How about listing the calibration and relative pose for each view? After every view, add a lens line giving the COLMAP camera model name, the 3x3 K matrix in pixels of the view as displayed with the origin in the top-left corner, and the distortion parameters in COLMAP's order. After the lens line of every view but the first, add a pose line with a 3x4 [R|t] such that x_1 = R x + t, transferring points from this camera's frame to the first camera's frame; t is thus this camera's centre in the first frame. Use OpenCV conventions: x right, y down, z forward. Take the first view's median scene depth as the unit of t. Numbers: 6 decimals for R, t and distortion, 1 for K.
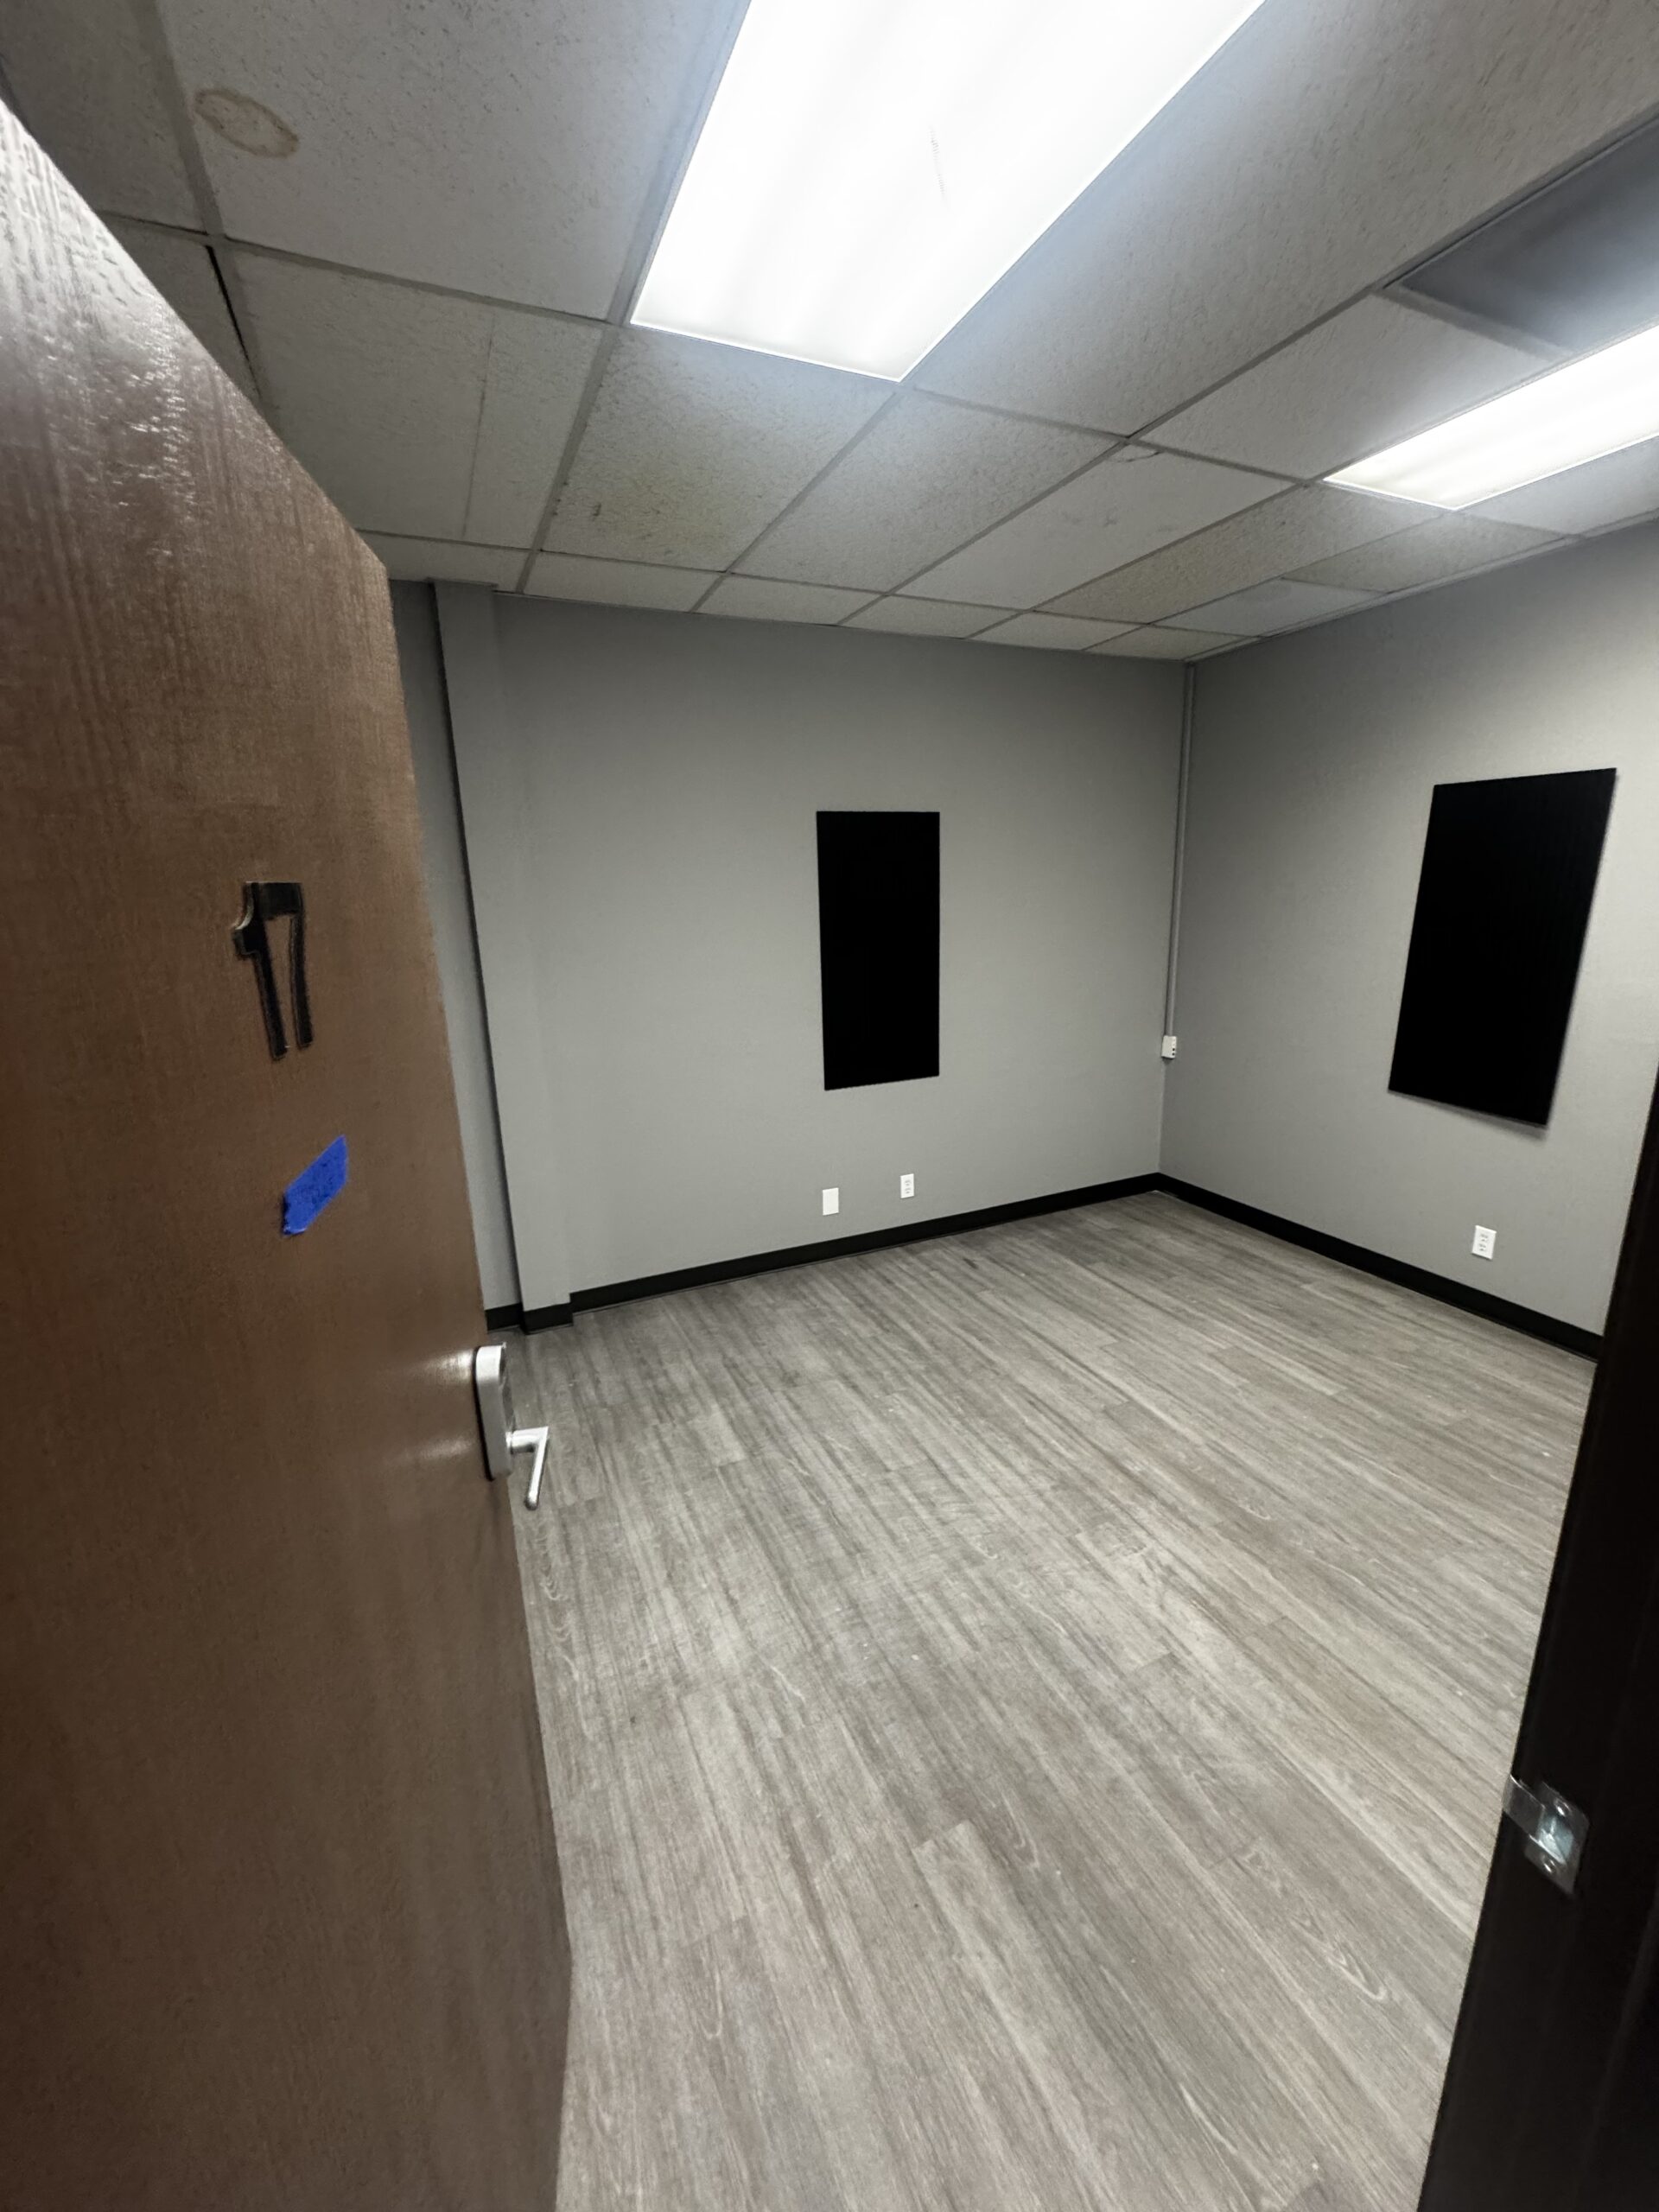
lens RADIAL K [[885.8, 0, 832.1], [0, 885.8, 1106.8], [0, 0, 1]] dist [-0.002510, 0.000243]
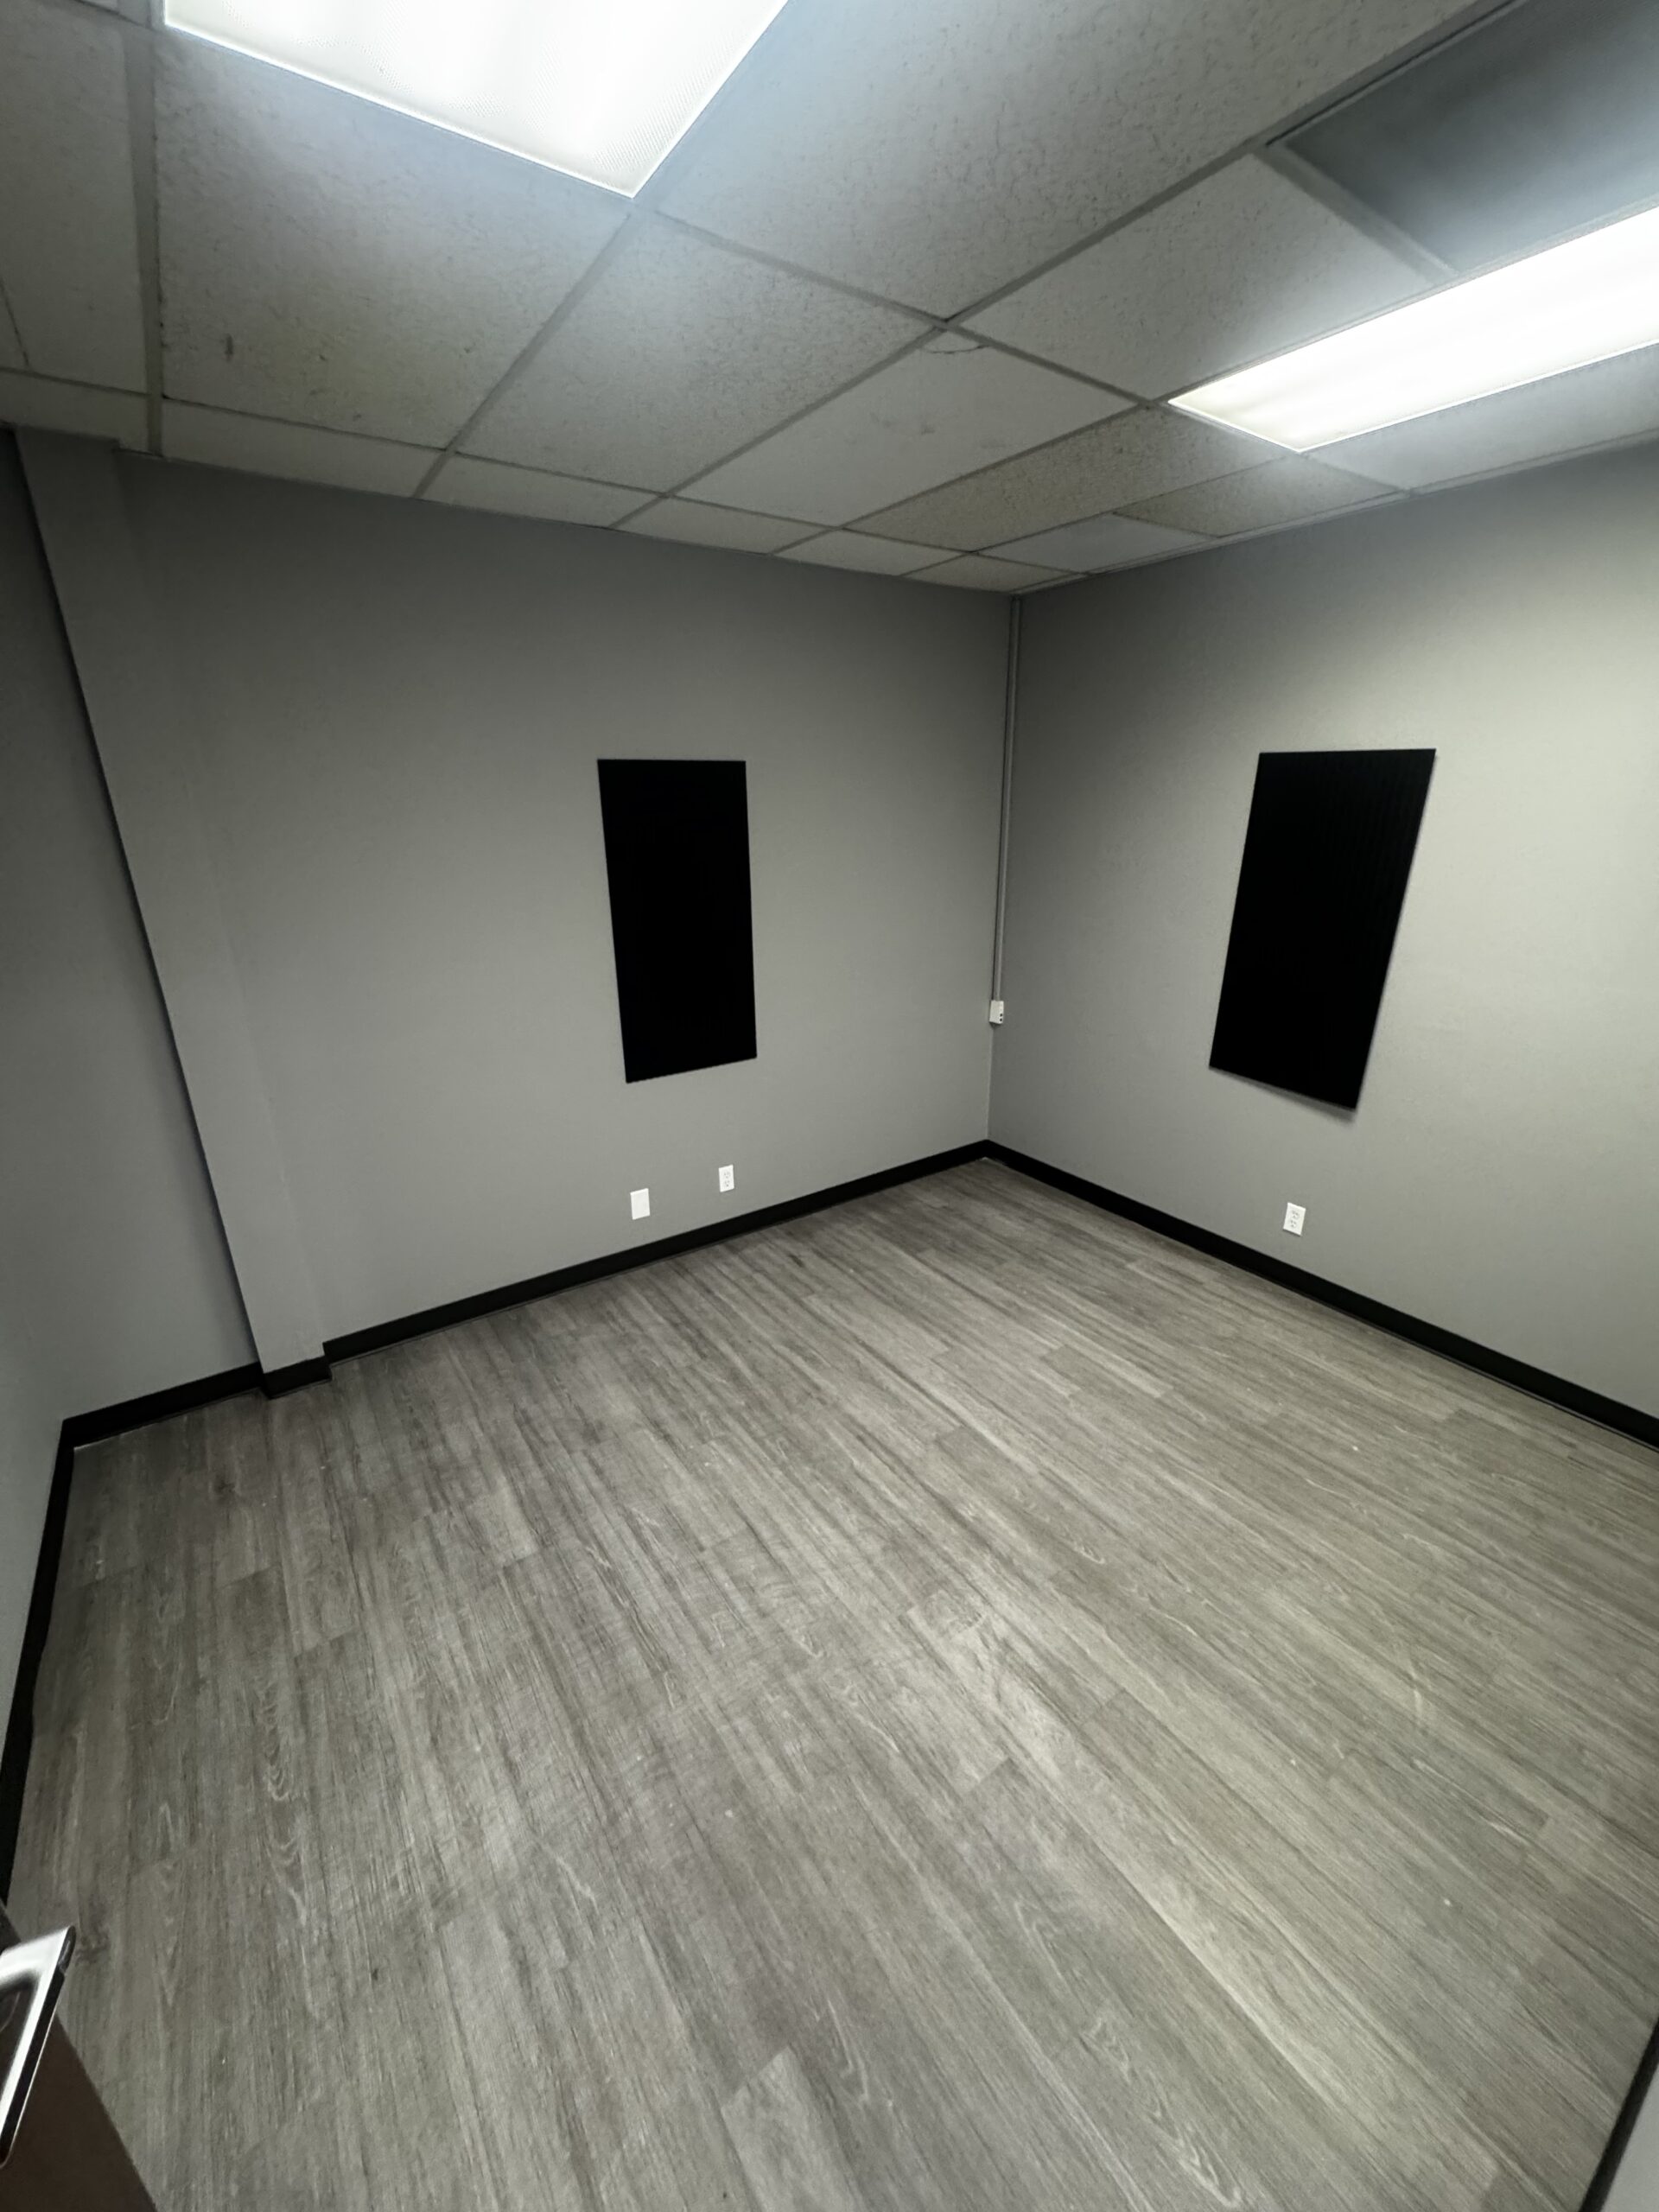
lens RADIAL K [[885.8, 0, 833.0], [0, 885.8, 1105.4], [0, 0, 1]] dist [-0.002510, 0.000243]
pose [[0.982765, -0.043131, 0.179759, 0.057924], [0.026354, 0.995157, 0.094696, -0.124281], [-0.182973, -0.088327, 0.979142, 0.165791]]
